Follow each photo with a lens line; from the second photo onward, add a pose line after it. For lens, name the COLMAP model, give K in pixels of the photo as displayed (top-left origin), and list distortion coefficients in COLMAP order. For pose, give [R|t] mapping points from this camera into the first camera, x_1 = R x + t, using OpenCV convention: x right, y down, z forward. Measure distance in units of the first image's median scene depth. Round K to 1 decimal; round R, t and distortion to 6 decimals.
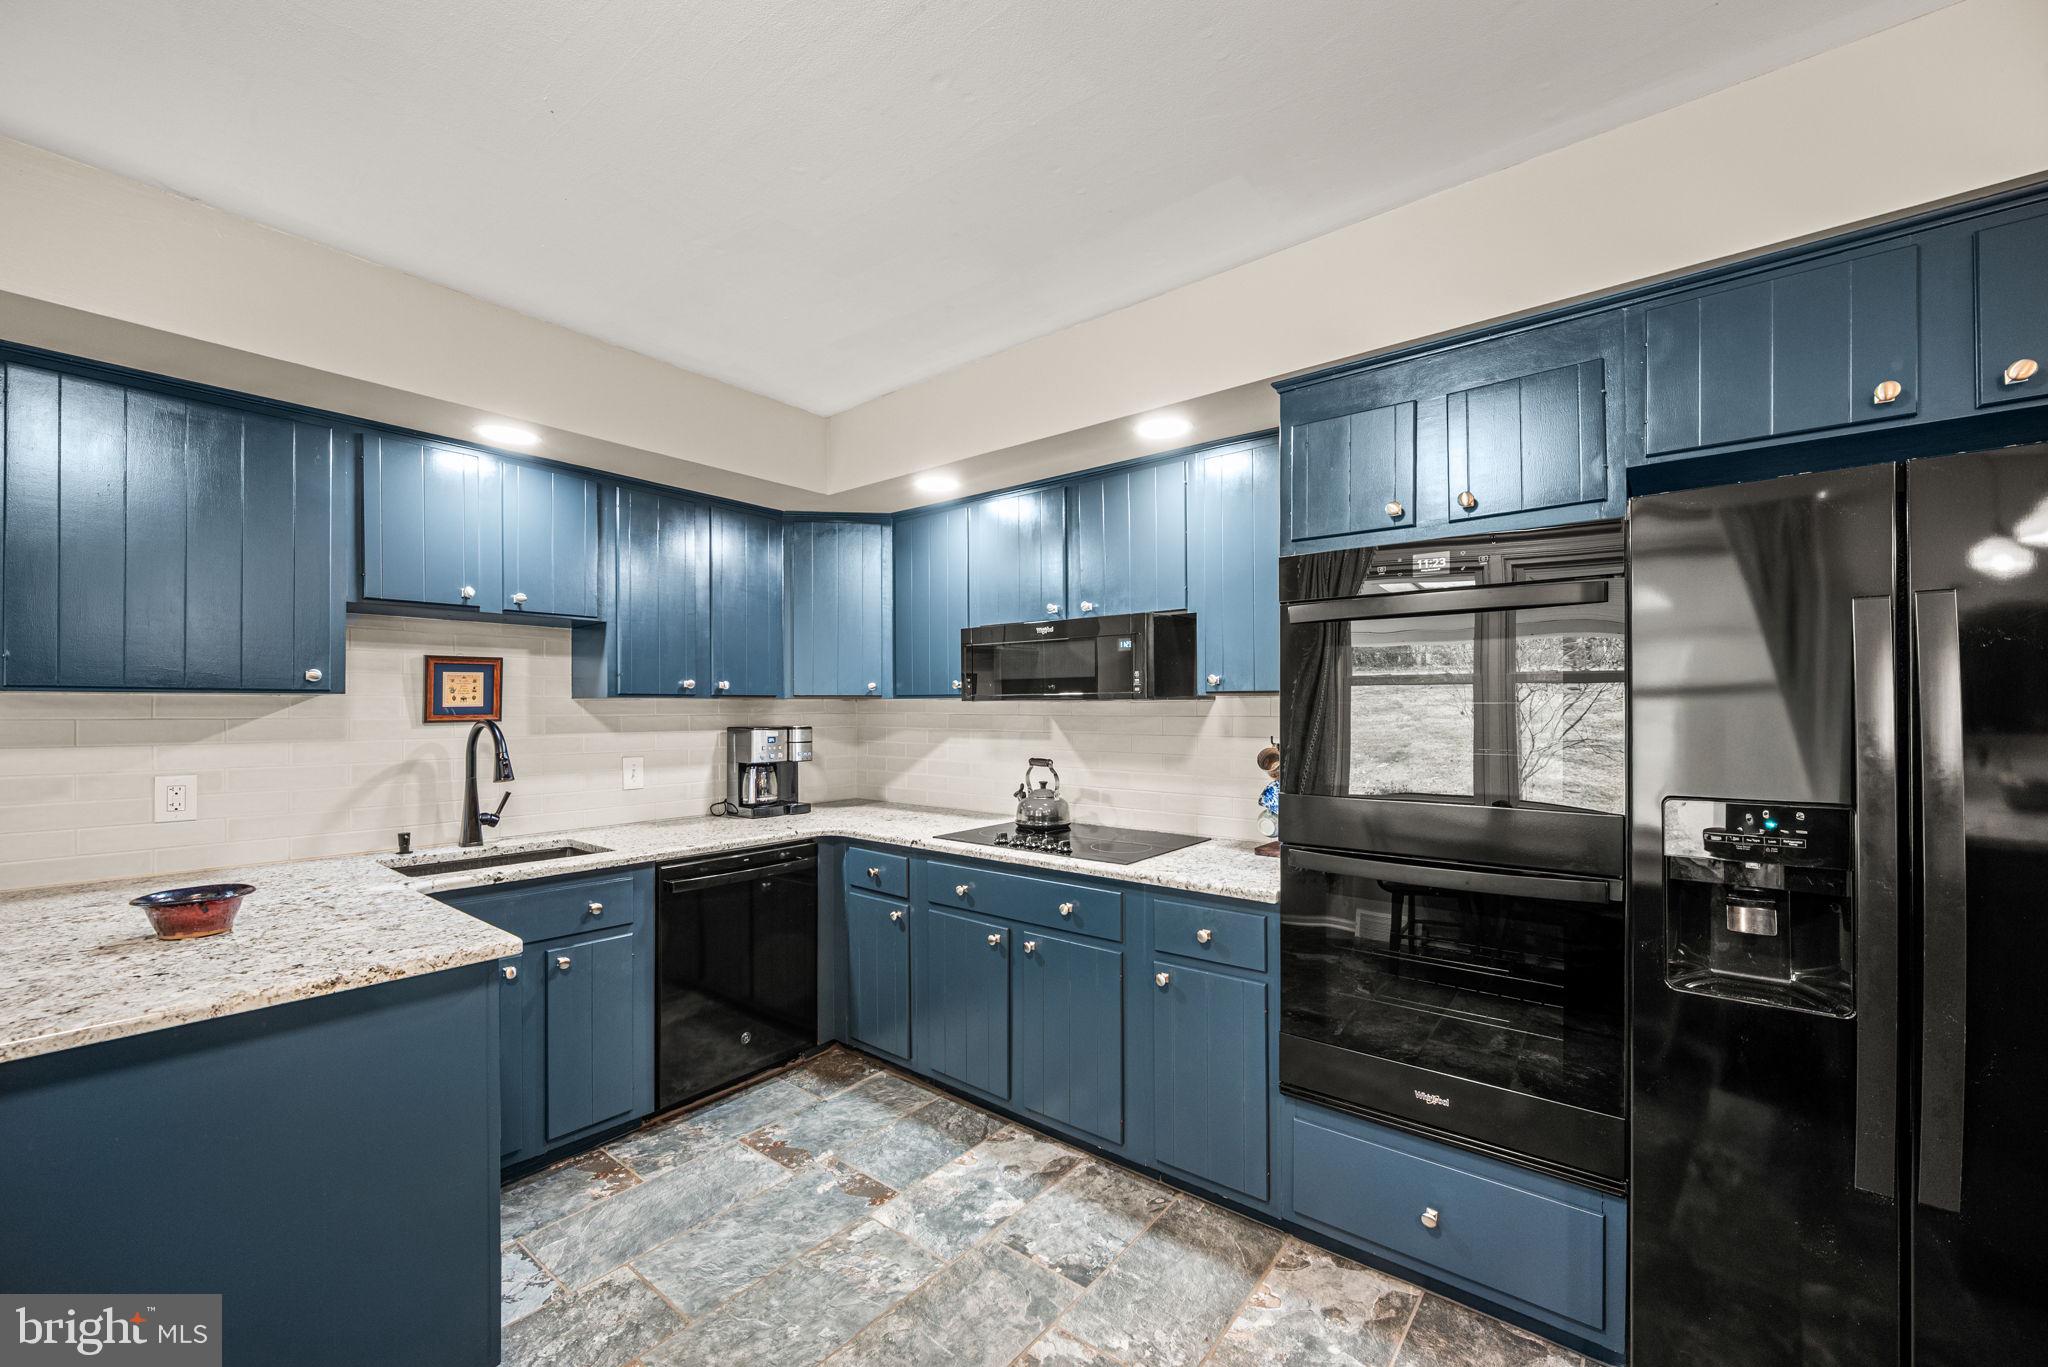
lens RADIAL K [[812.8, 0, 1029.2], [0, 812.8, 702.5], [0, 0, 1]] dist [0.002634, -0.000071]
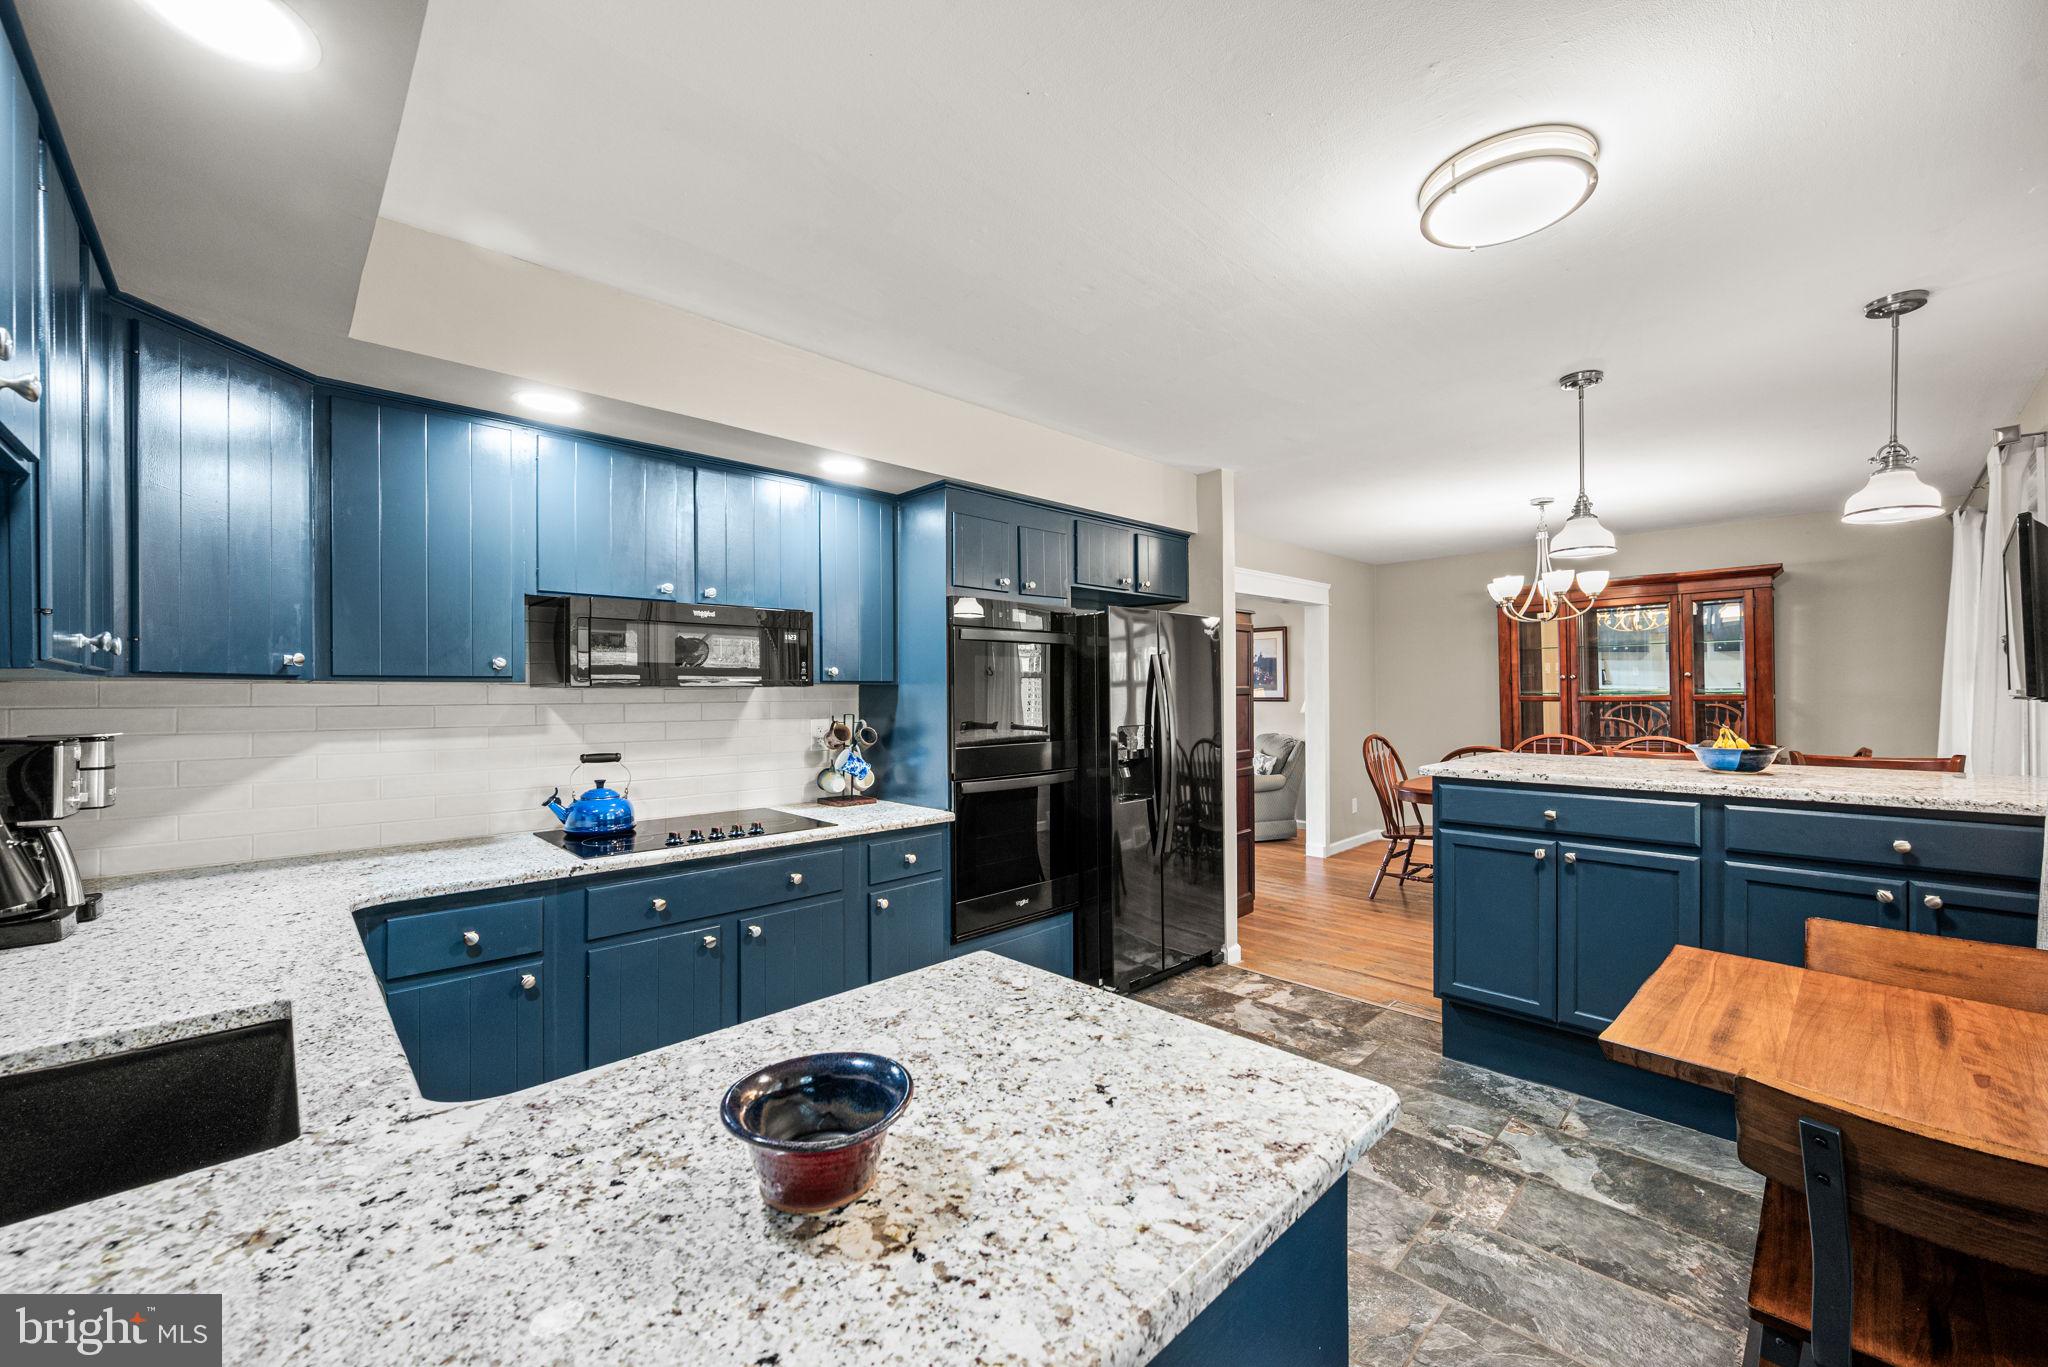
lens RADIAL K [[812.8, 0, 1027.4], [0, 812.8, 689.6], [0, 0, 1]] dist [0.002634, -0.000071]
pose [[0.121005, 0.004225, 0.992643, -0.836382], [-0.005268, 0.999980, -0.003614, 0.001575], [-0.992638, -0.004791, 0.121025, 0.468427]]
